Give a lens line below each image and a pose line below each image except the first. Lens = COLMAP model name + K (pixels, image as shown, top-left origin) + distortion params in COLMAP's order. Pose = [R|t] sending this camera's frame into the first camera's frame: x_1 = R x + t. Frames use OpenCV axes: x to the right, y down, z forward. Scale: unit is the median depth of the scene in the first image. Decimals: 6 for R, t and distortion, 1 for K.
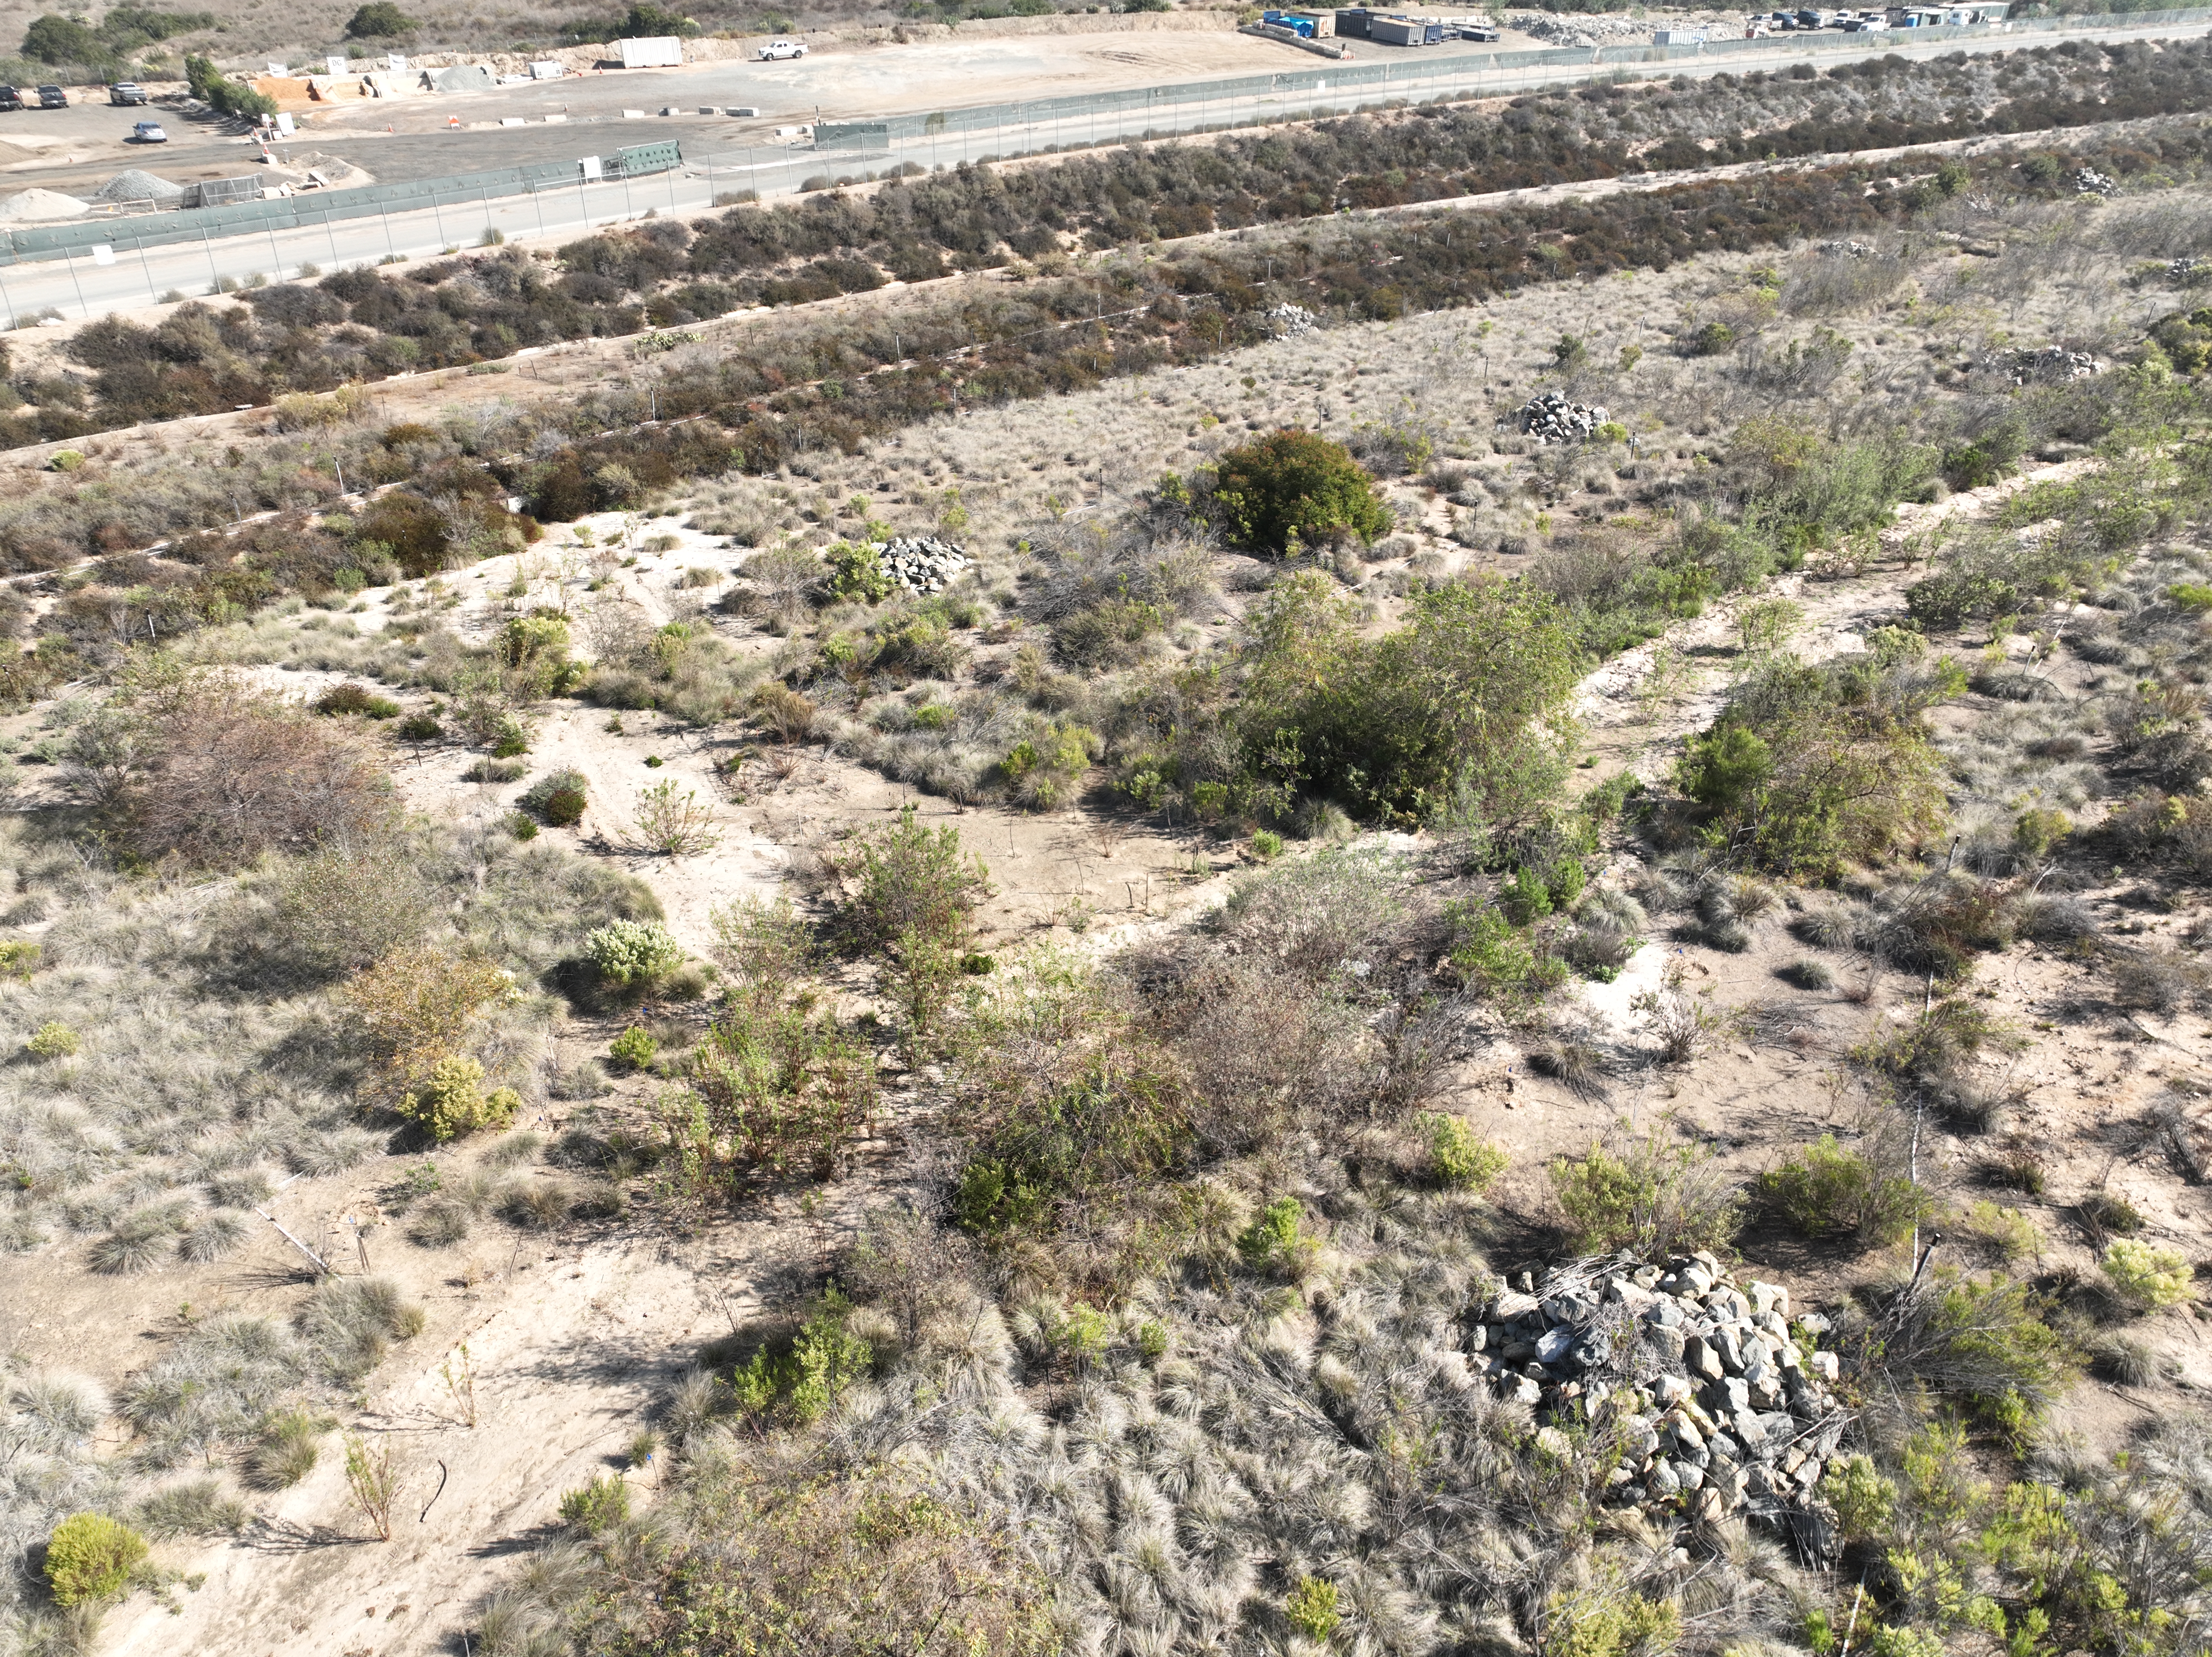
lens RADIAL K [[1560.5, 0, 1111.4], [0, 1560.5, 825.2], [0, 0, 1]] dist [-0.006904, 0.032115]
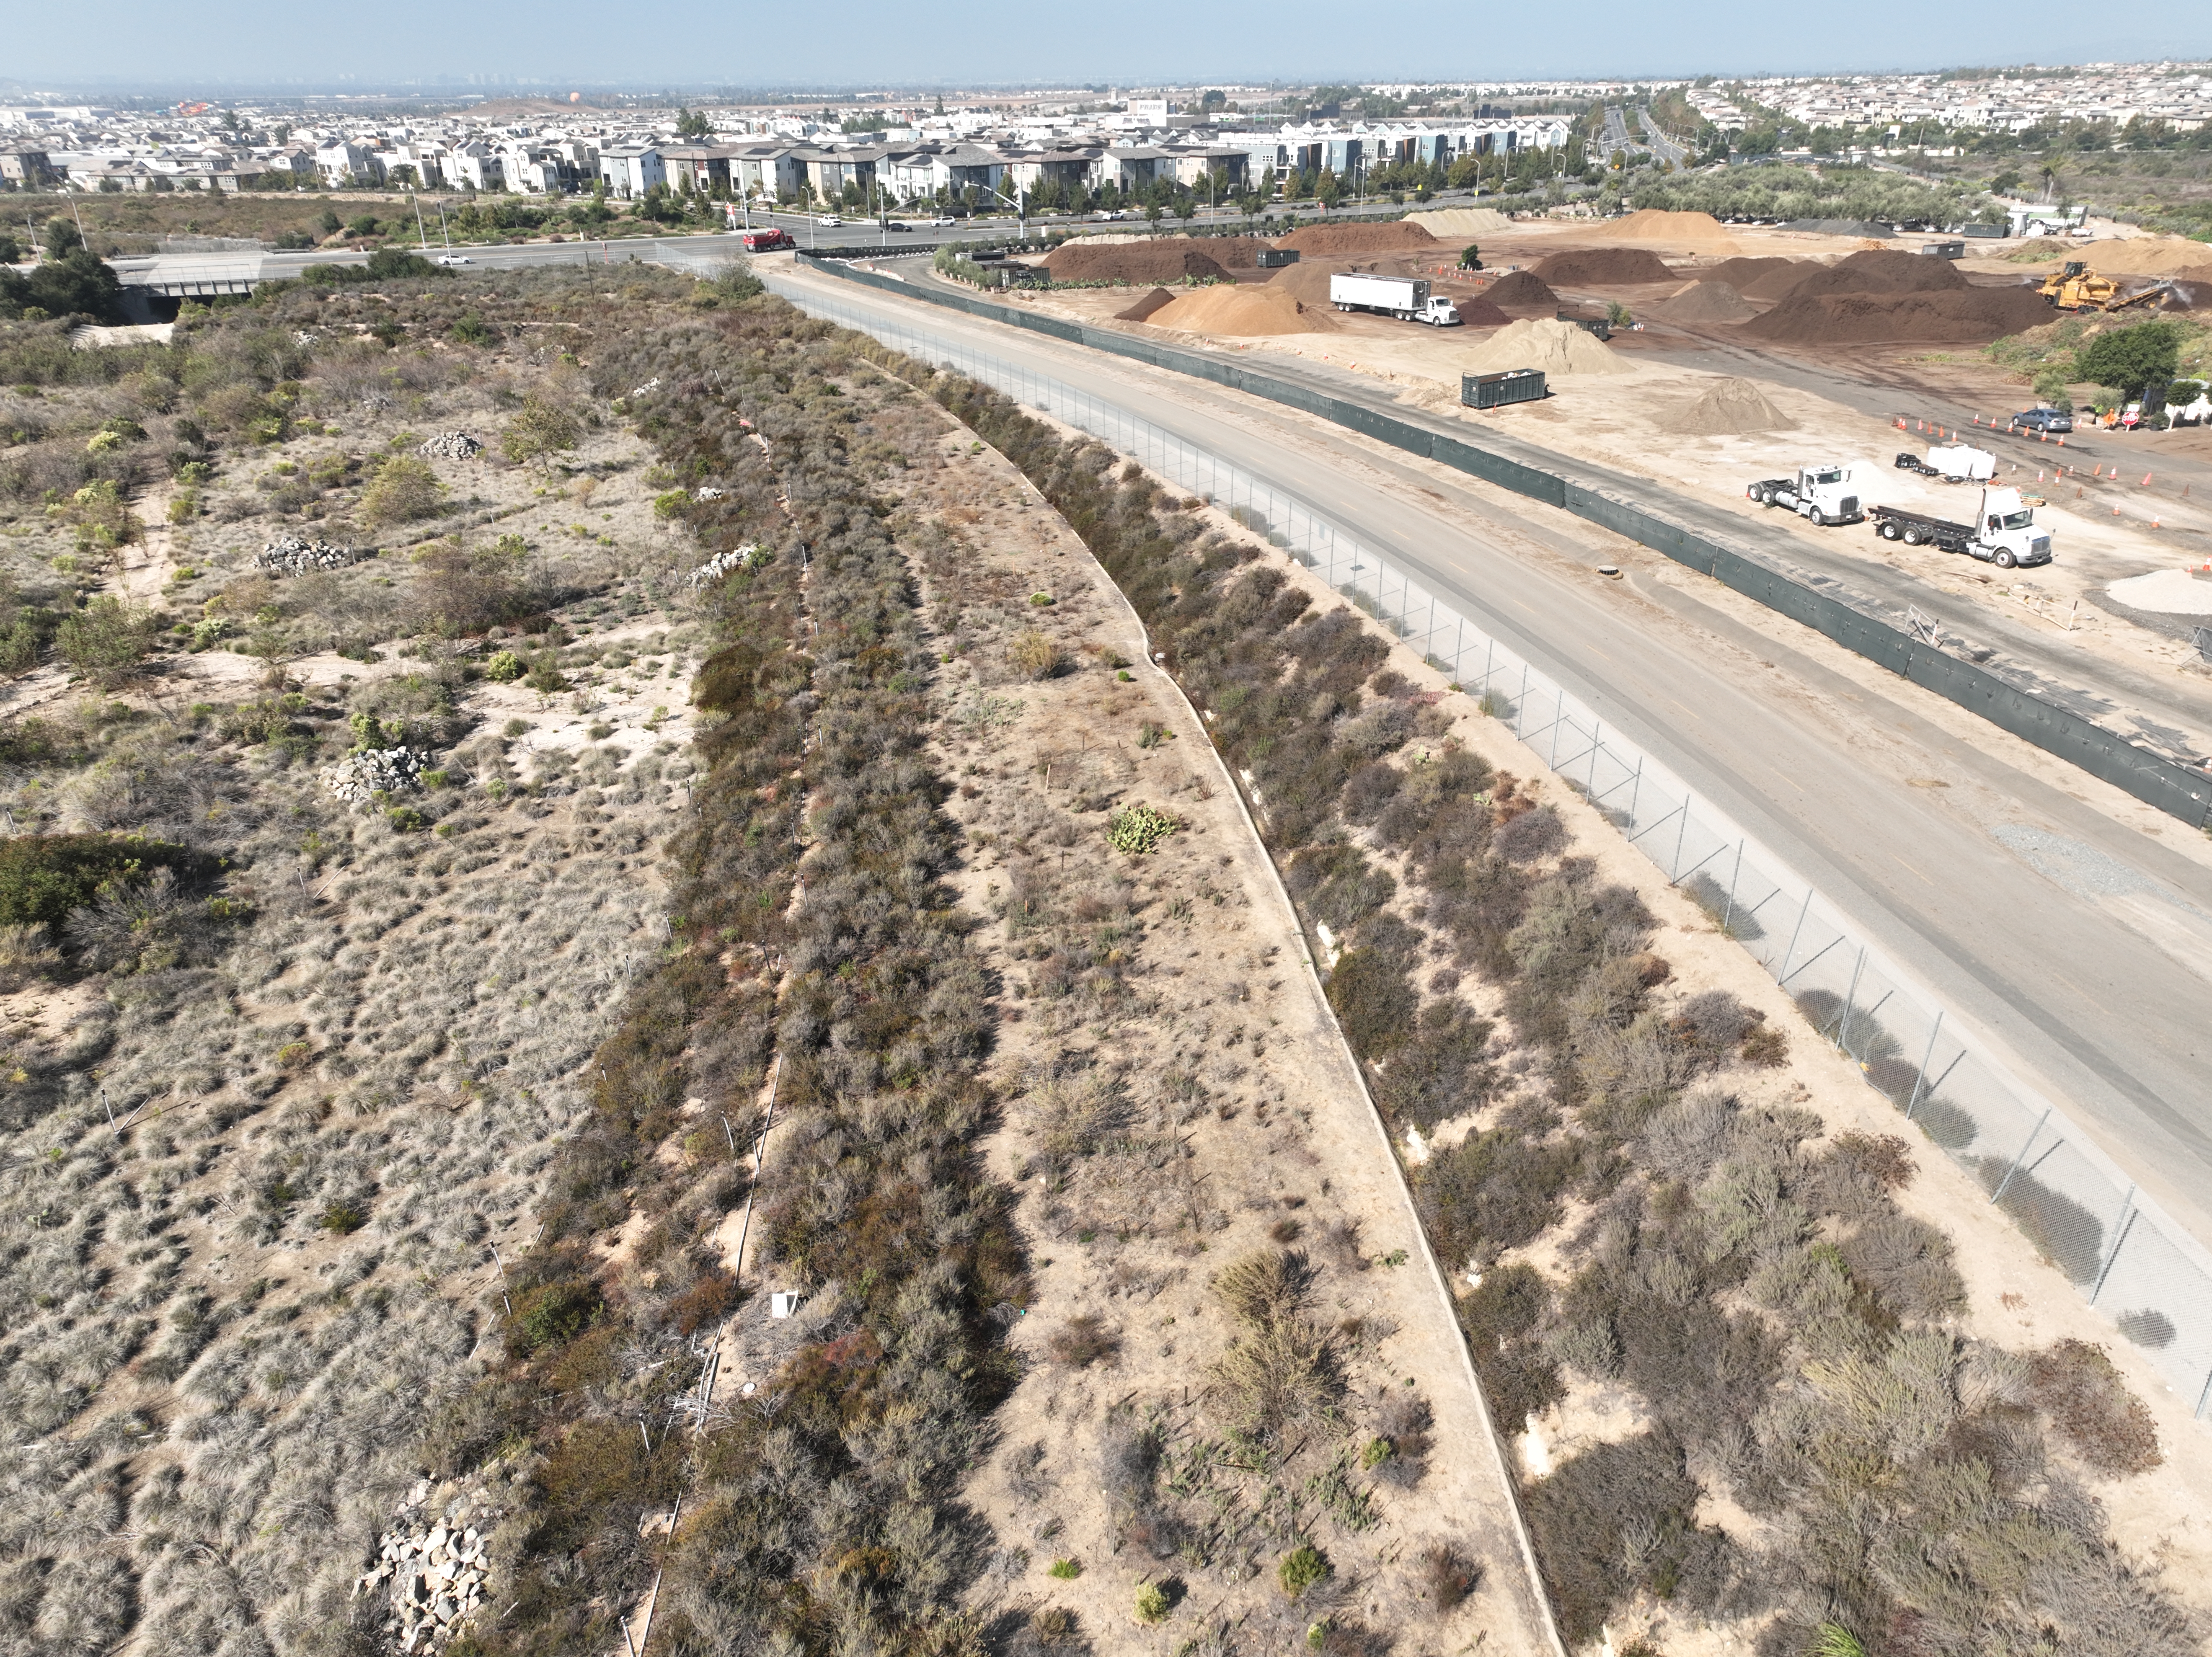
lens RADIAL K [[1560.5, 0, 1111.4], [0, 1560.5, 825.2], [0, 0, 1]] dist [-0.006904, 0.032115]
pose [[-0.667129, 0.336147, -0.664789, 0.168108], [-0.348820, 0.647564, 0.677485, -0.626486], [0.658228, 0.683861, -0.314754, 0.947492]]
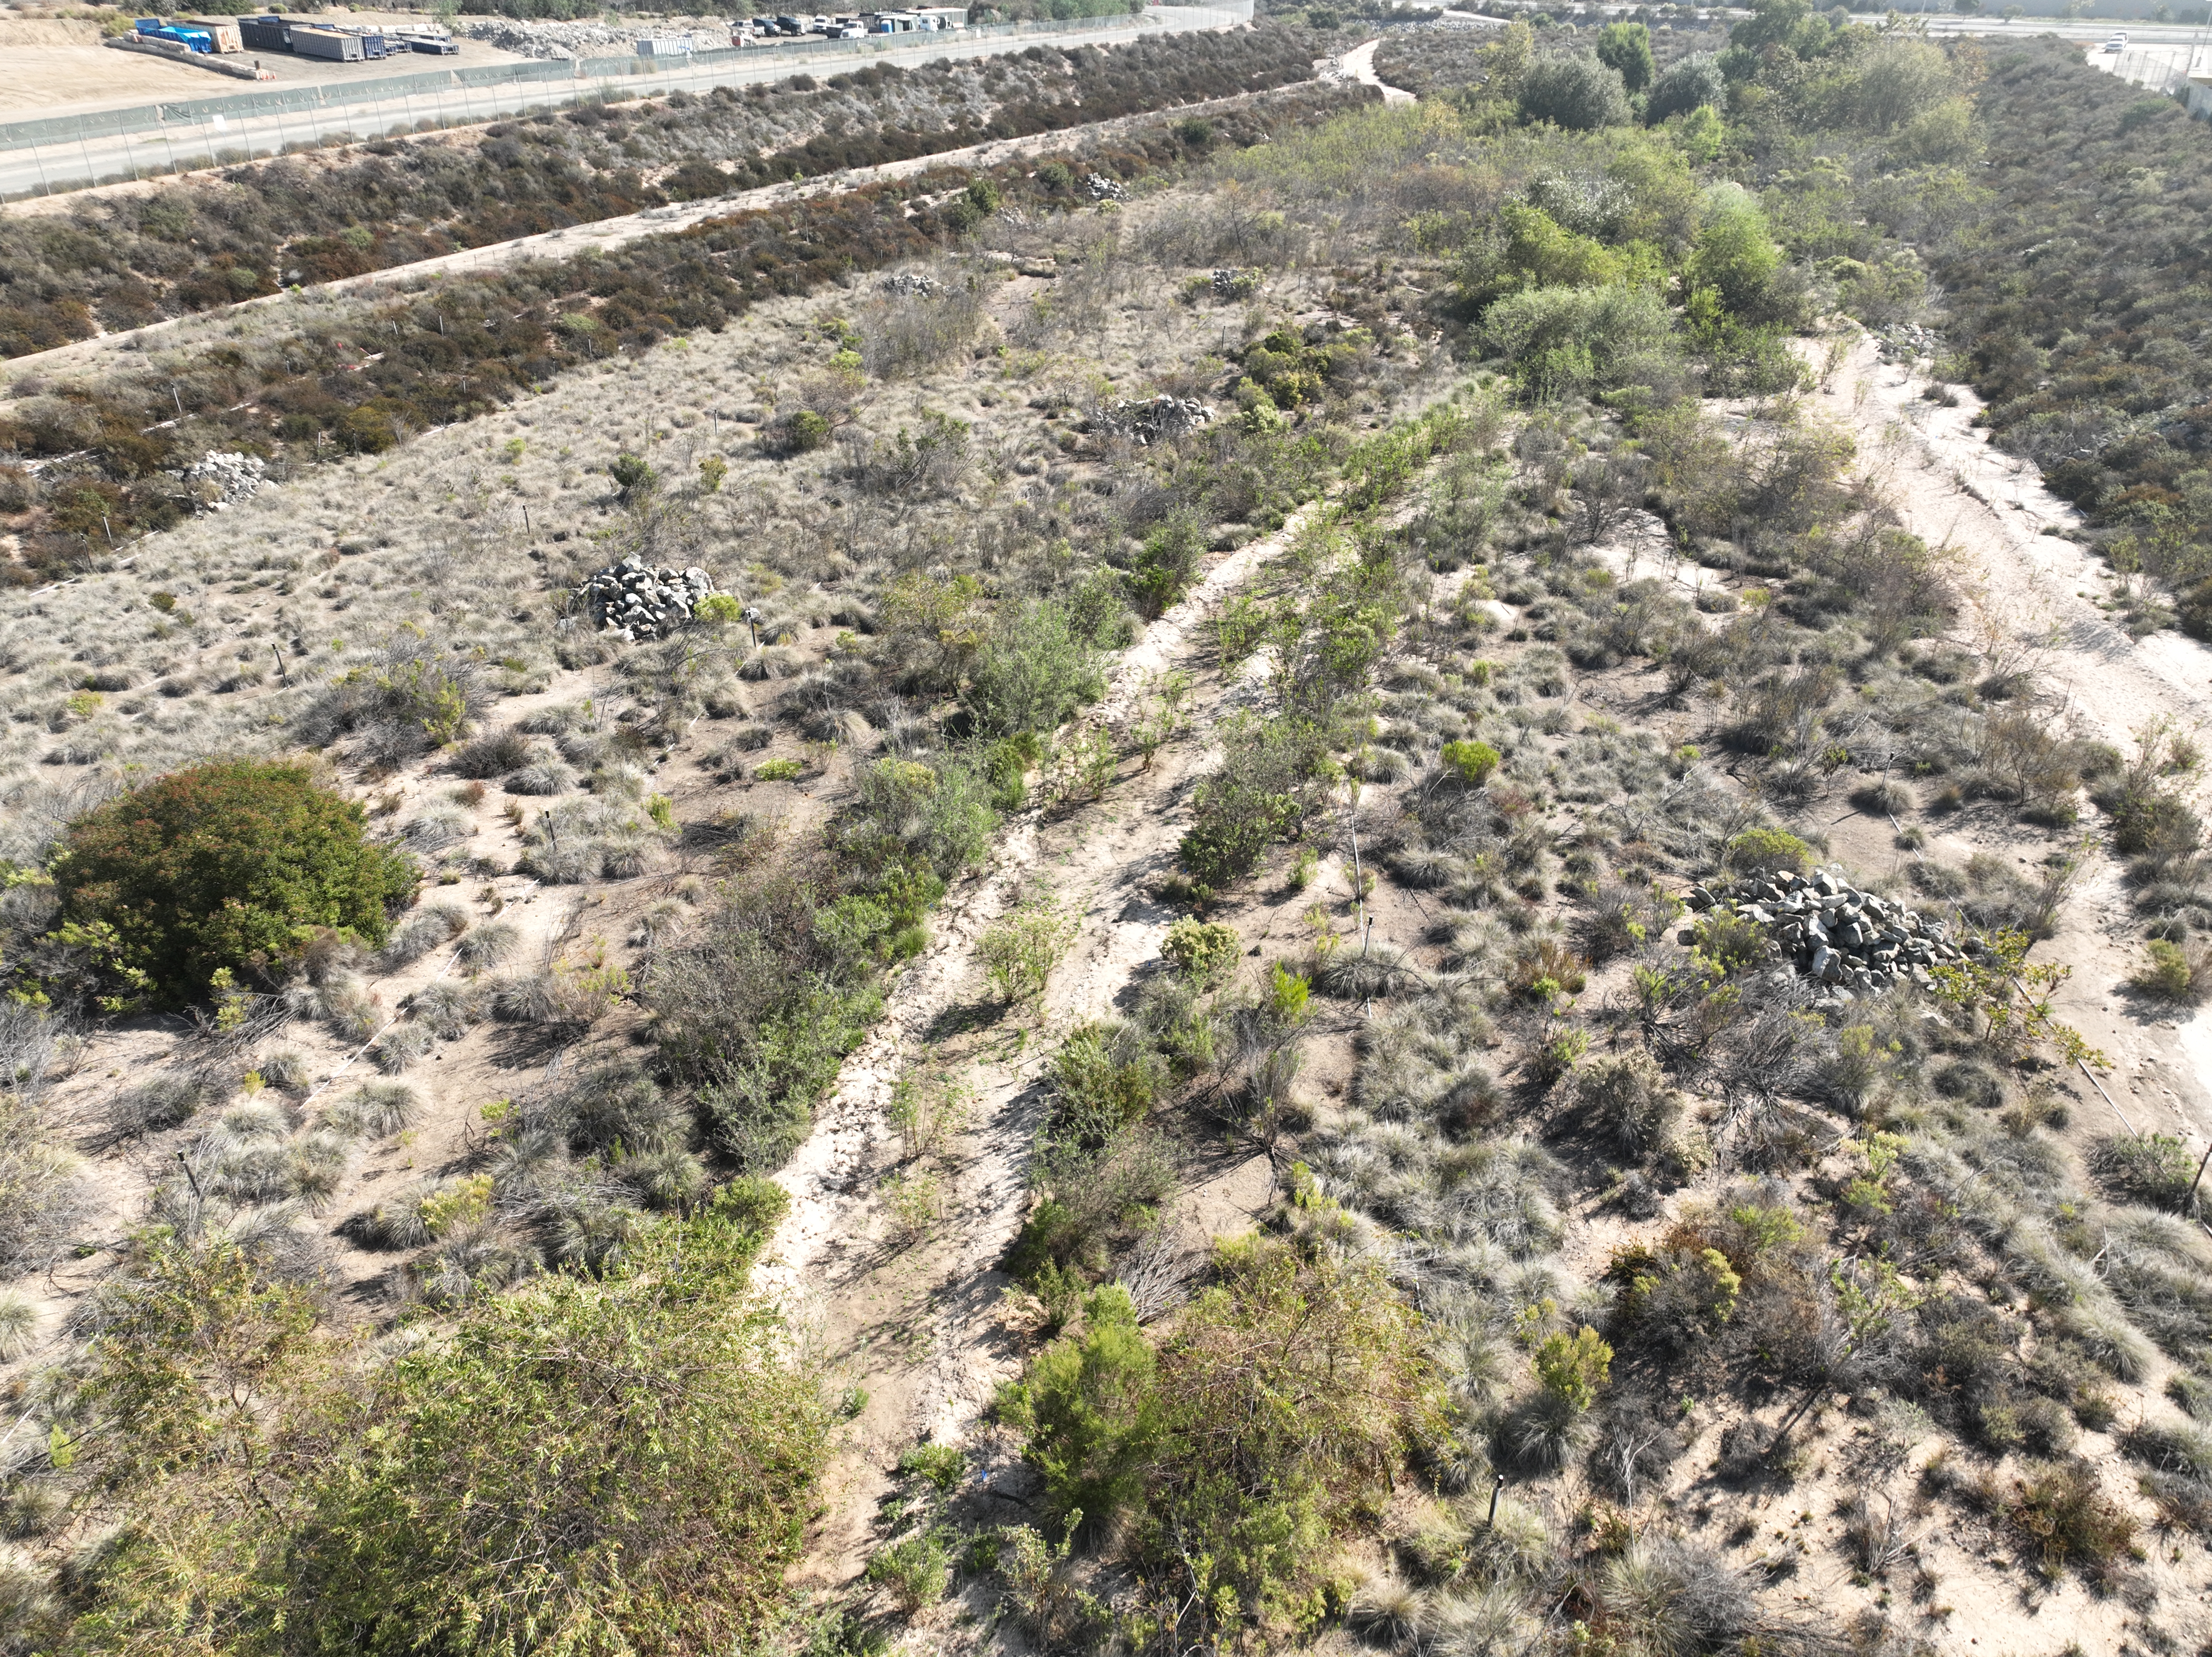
lens RADIAL K [[1560.5, 0, 1111.4], [0, 1560.5, 825.2], [0, 0, 1]] dist [-0.006904, 0.032115]
pose [[0.845600, -0.257597, 0.467552, 0.071120], [0.257853, 0.964010, 0.064776, -0.100761], [-0.467411, 0.065785, 0.881589, 0.181489]]
